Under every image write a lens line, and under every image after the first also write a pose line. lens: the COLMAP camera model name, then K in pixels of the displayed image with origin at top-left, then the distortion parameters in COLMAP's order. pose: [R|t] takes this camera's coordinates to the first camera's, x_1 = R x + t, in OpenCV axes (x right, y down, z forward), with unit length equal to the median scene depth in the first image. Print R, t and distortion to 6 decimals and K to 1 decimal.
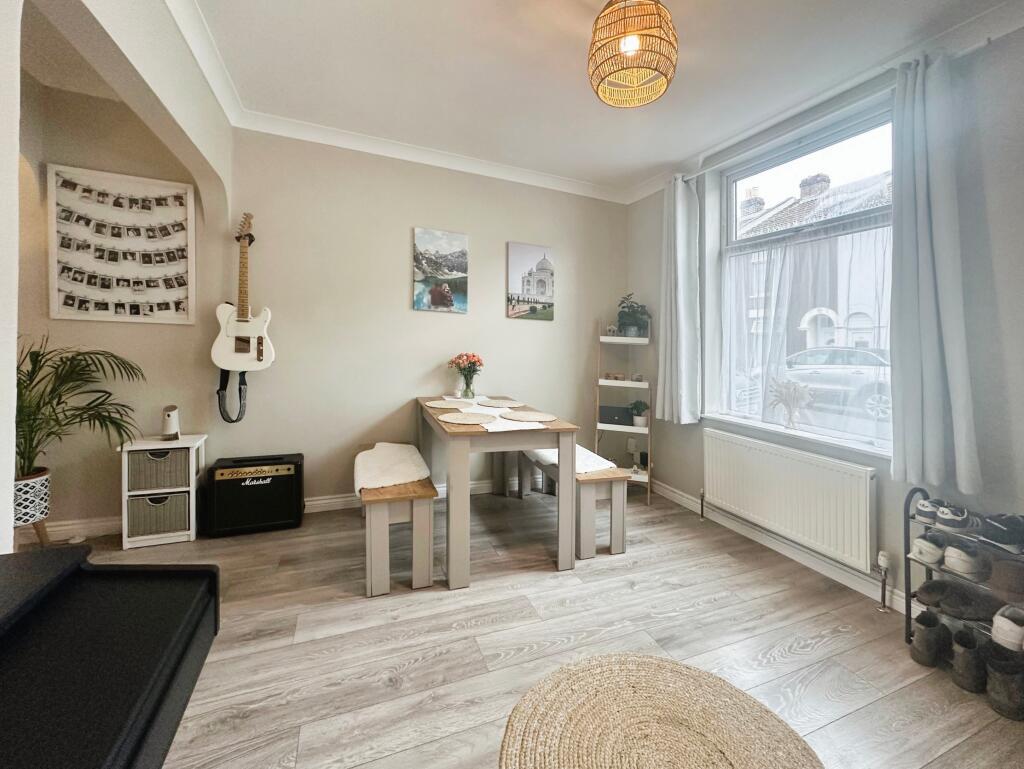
lens RADIAL K [[417.5, 0, 519.0], [0, 417.5, 364.6], [0, 0, 1]] dist [-0.004309, -0.000199]
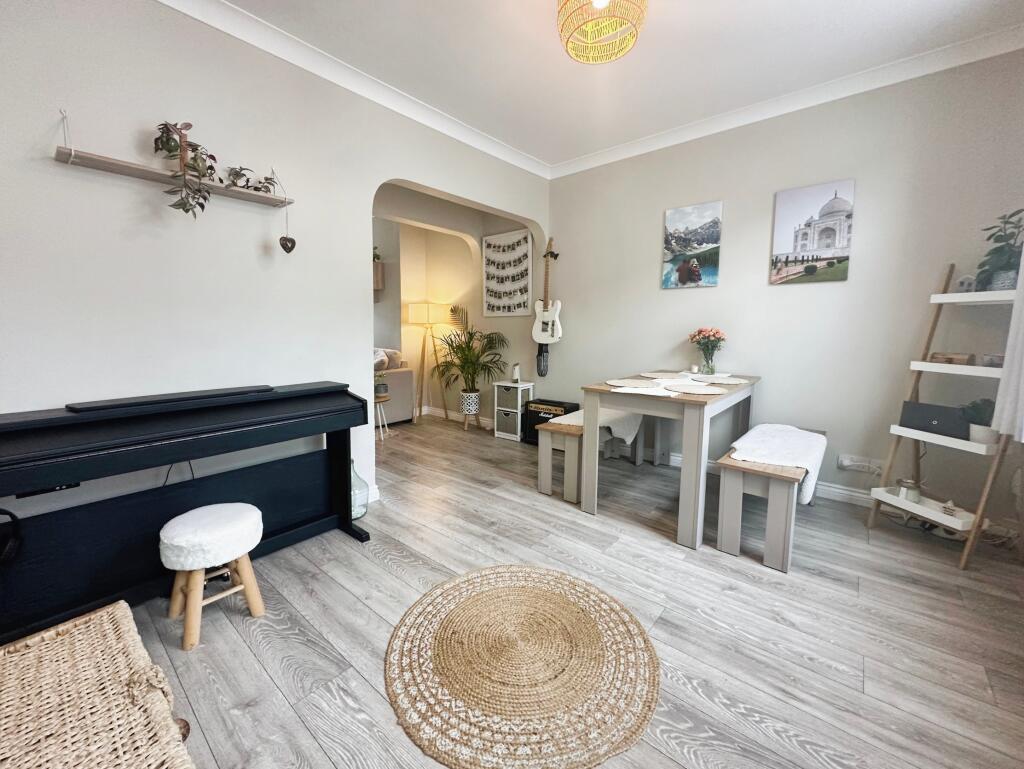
lens RADIAL K [[417.5, 0, 522.2], [0, 417.5, 388.0], [0, 0, 1]] dist [-0.004309, -0.000199]
pose [[0.461860, 0.086201, -0.882754, 0.704298], [-0.024195, 0.996120, 0.084613, 0.052681], [0.886623, -0.017721, 0.462153, 0.213546]]
